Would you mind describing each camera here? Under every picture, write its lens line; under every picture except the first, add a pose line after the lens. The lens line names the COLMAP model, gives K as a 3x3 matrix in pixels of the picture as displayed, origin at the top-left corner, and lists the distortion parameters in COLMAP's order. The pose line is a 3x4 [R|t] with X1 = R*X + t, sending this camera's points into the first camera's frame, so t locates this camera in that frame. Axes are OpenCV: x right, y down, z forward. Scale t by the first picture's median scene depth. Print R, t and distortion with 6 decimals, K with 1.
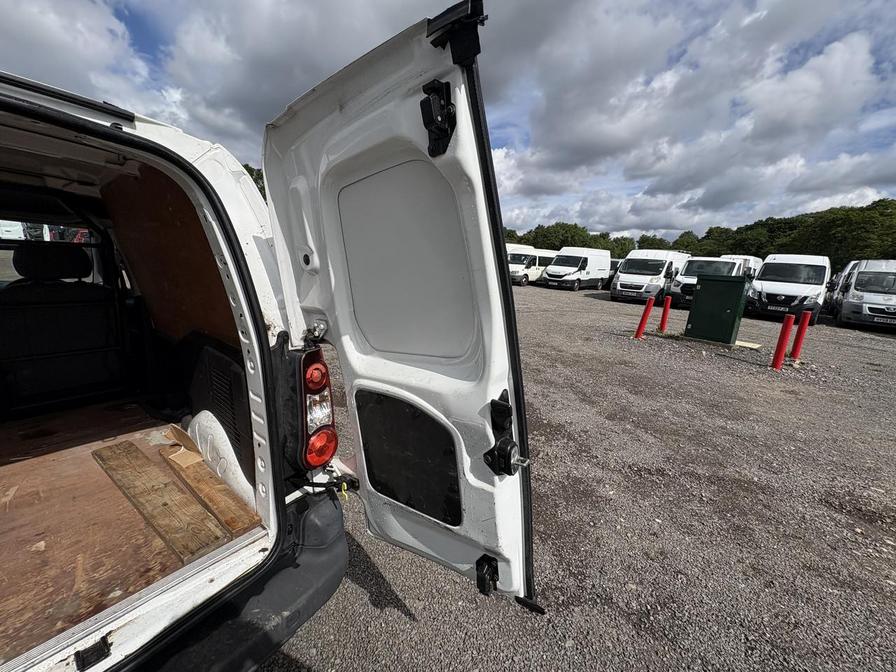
lens RADIAL K [[356.7, 0, 450.2], [0, 356.7, 339.6], [0, 0, 1]] dist [-0.001154, 0.000497]
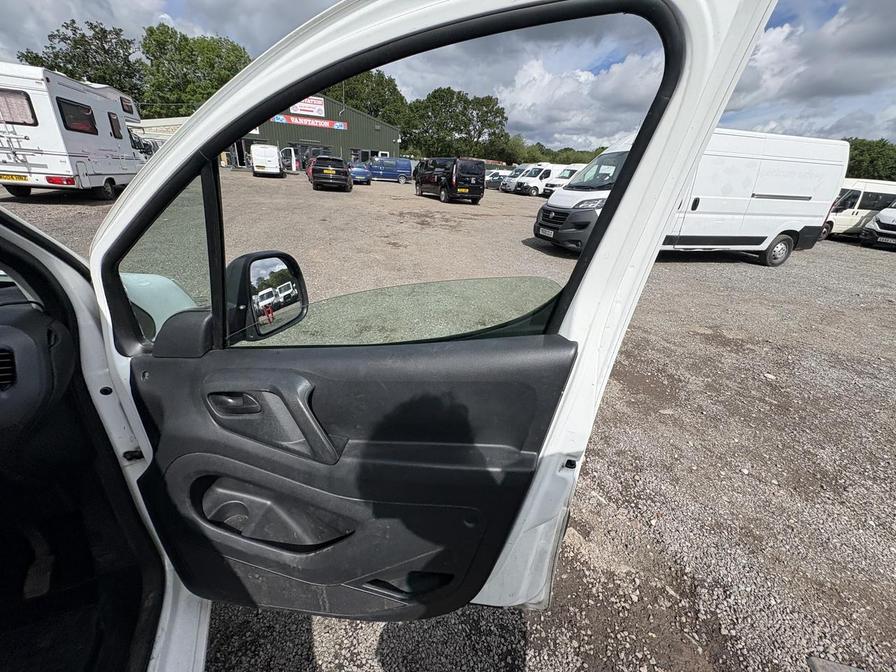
lens RADIAL K [[356.7, 0, 446.6], [0, 356.7, 337.1], [0, 0, 1]] dist [-0.001154, 0.000497]
pose [[0.883219, 0.193718, -0.427081, -1.080838], [-0.119704, 0.973654, 0.194085, -0.376250], [0.453427, -0.120296, 0.883138, 1.624767]]
